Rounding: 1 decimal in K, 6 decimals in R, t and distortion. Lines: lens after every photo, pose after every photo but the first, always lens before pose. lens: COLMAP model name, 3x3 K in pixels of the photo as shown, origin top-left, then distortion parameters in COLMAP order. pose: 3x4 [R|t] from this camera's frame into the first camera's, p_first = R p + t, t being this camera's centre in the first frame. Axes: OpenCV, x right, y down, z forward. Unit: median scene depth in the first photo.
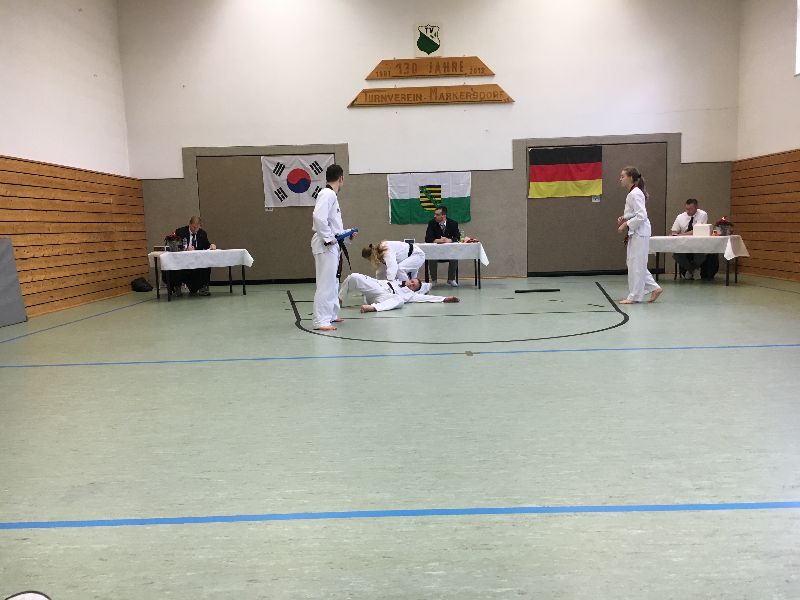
lens RADIAL K [[676.4, 0, 400.2], [0, 676.4, 301.4], [0, 0, 1]] dist [0.085315, -0.114360]
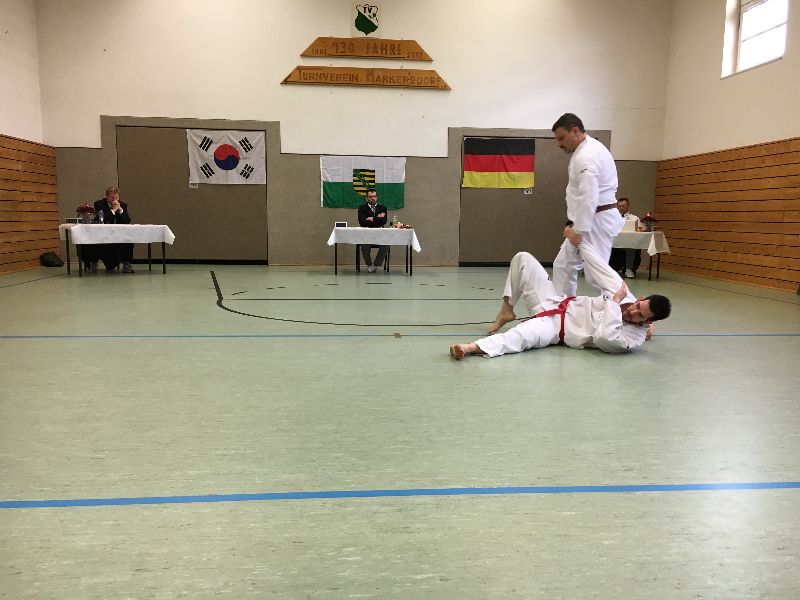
lens RADIAL K [[676.4, 0, 400.2], [0, 676.4, 301.4], [0, 0, 1]] dist [0.085315, -0.114360]
pose [[0.994390, 0.030334, 0.101333, 0.003055], [-0.031573, 0.999445, 0.010647, 0.009277], [-0.100954, -0.013787, 0.994796, 0.020375]]
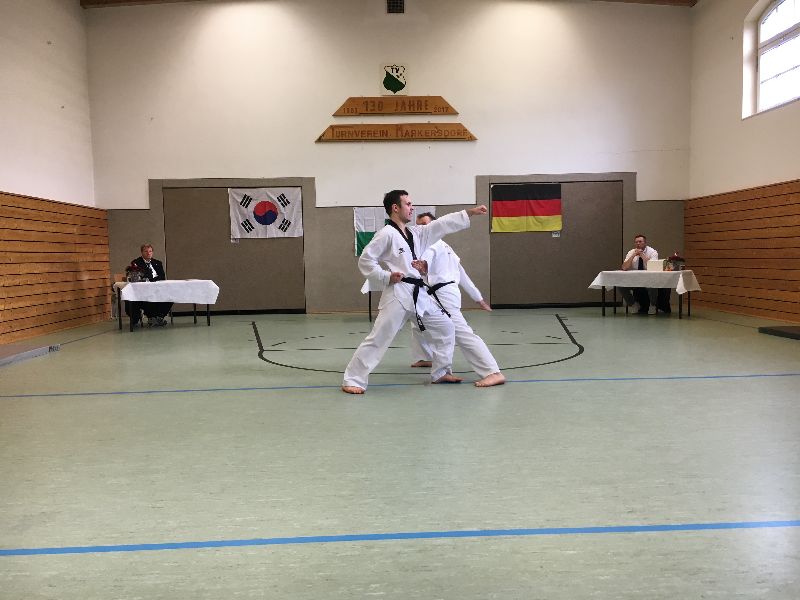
lens RADIAL K [[676.4, 0, 400.2], [0, 676.4, 301.4], [0, 0, 1]] dist [0.085315, -0.114360]
pose [[0.999002, 0.005696, 0.044304, 0.008122], [-0.003652, 0.998931, -0.046087, -0.000287], [-0.044519, 0.045879, 0.997954, -0.013652]]
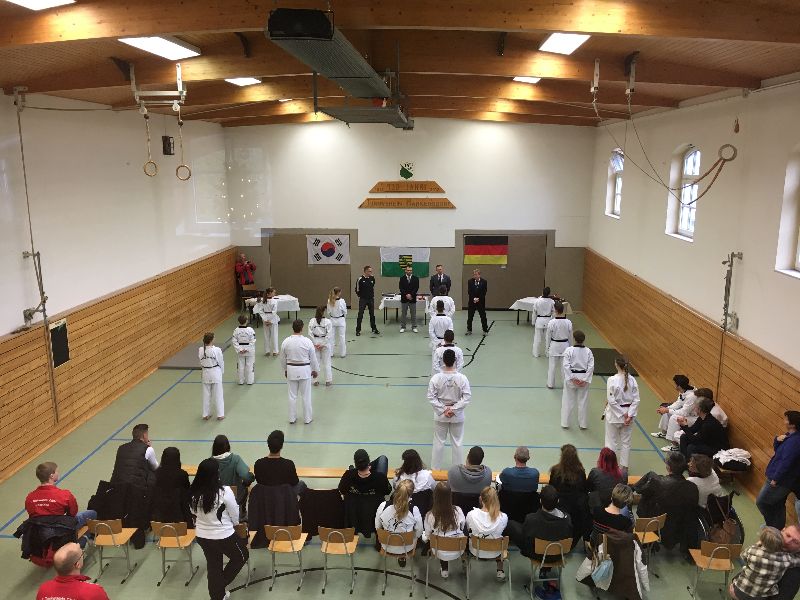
lens RADIAL K [[677.8, 0, 400.9], [0, 677.8, 298.2], [0, 0, 1]] dist [0.084225, -0.116222]
pose [[0.998162, 0.036755, -0.048176, 0.144408], [-0.032434, 0.995628, 0.087593, -0.259361], [0.051185, -0.085870, 0.994991, -0.841543]]
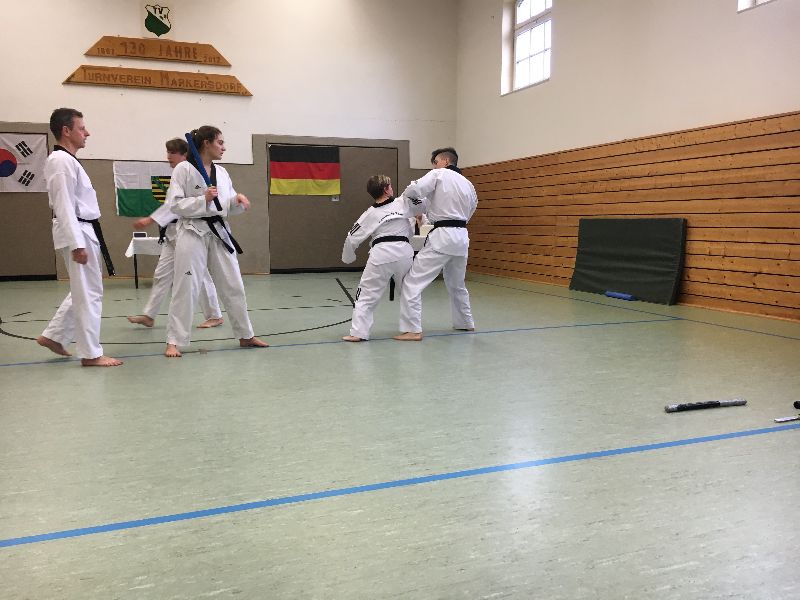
lens RADIAL K [[678.0, 0, 400.1], [0, 678.0, 301.3], [0, 0, 1]] dist [0.082265, -0.115197]
pose [[0.933787, -0.016869, 0.357431, 0.010404], [0.016454, 0.999856, 0.004202, 0.003586], [-0.357450, 0.001957, 0.933930, 0.003867]]
